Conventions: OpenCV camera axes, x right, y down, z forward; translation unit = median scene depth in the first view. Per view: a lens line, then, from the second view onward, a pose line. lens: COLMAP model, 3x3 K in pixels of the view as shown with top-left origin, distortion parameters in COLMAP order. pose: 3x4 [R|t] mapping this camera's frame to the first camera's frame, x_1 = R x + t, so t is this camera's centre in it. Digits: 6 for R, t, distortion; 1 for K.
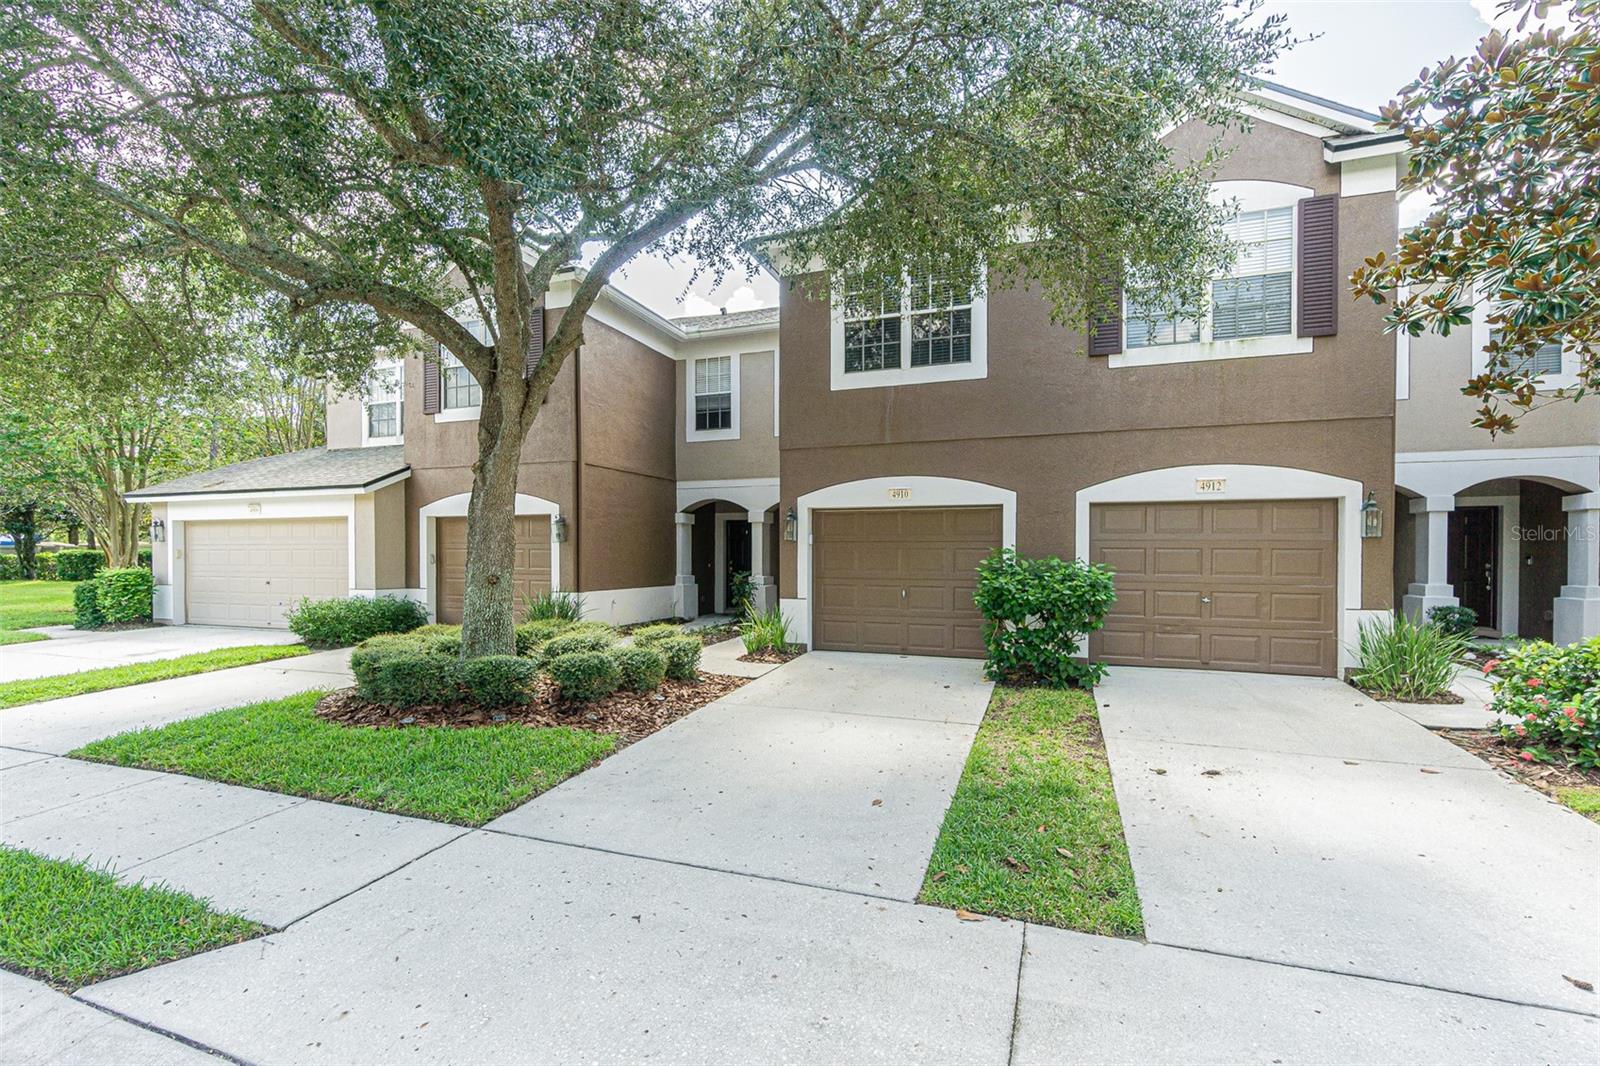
lens RADIAL K [[713.1, 0, 799.0], [0, 713.1, 557.5], [0, 0, 1]] dist [0.000671, 0.000198]
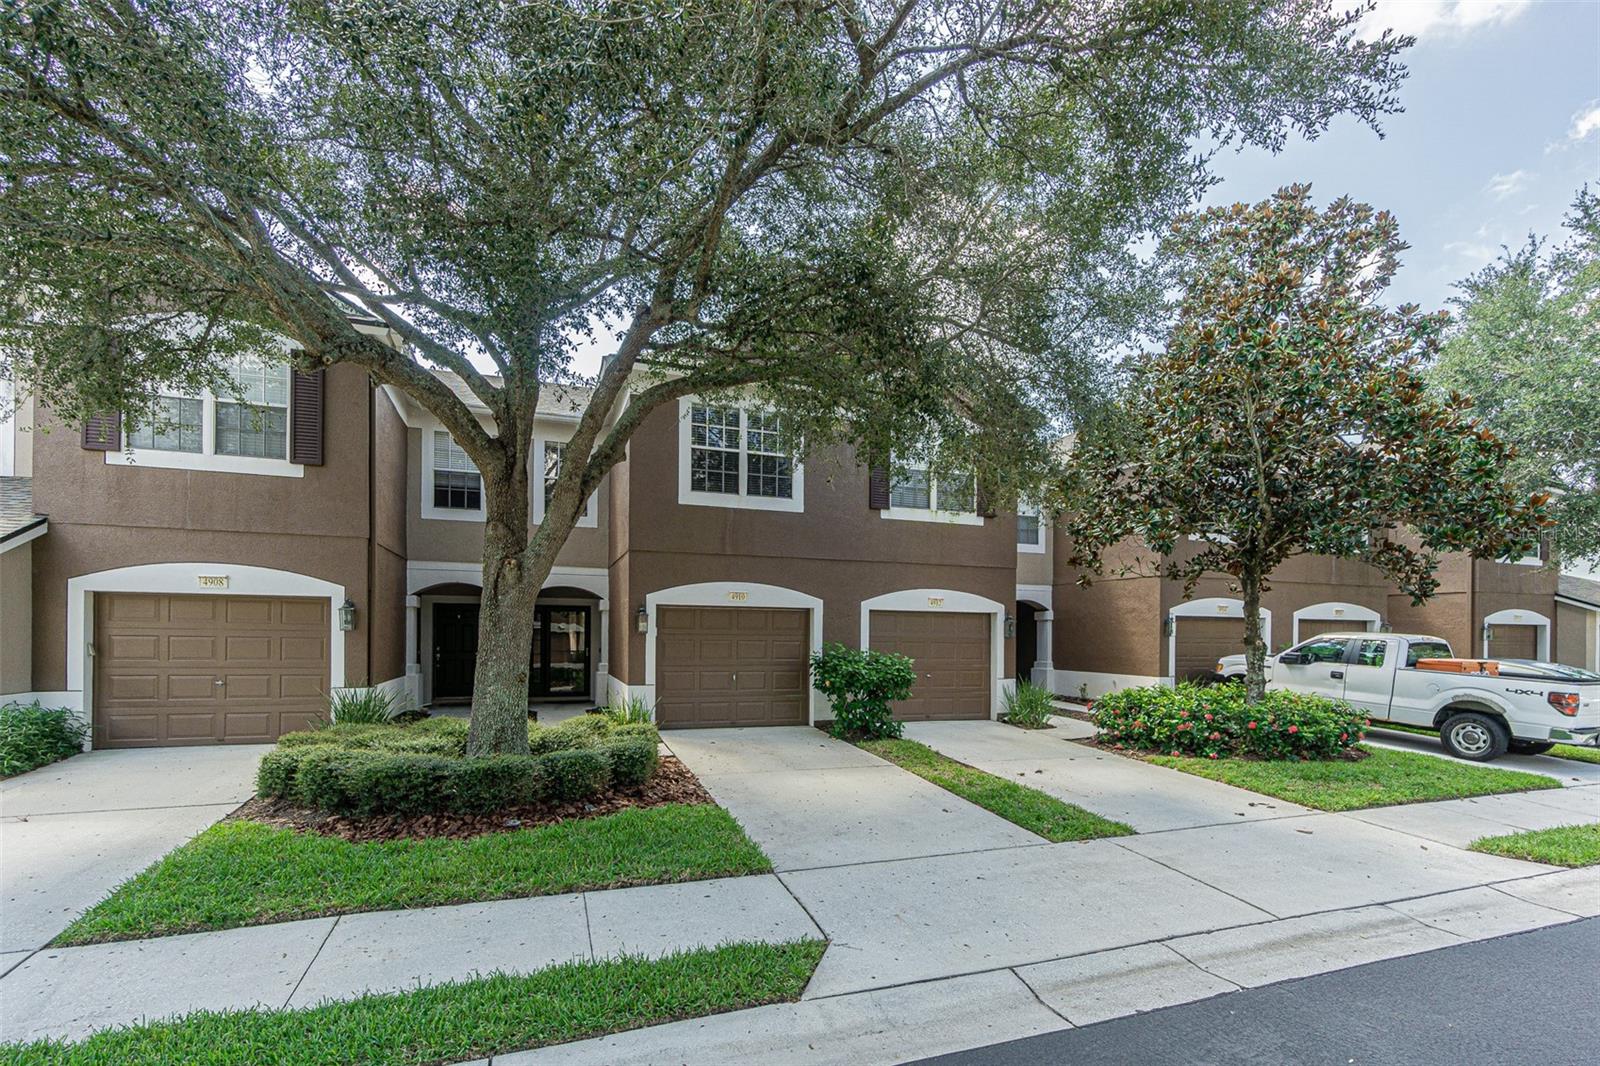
lens RADIAL K [[705.9, 0, 797.2], [0, 705.9, 630.4], [0, 0, 1]] dist [-0.000191, 0.000041]
pose [[0.777055, 0.009133, 0.629366, -0.546955], [-0.006593, 0.999958, -0.006371, -0.023767], [-0.629398, 0.000801, 0.777083, -0.011017]]
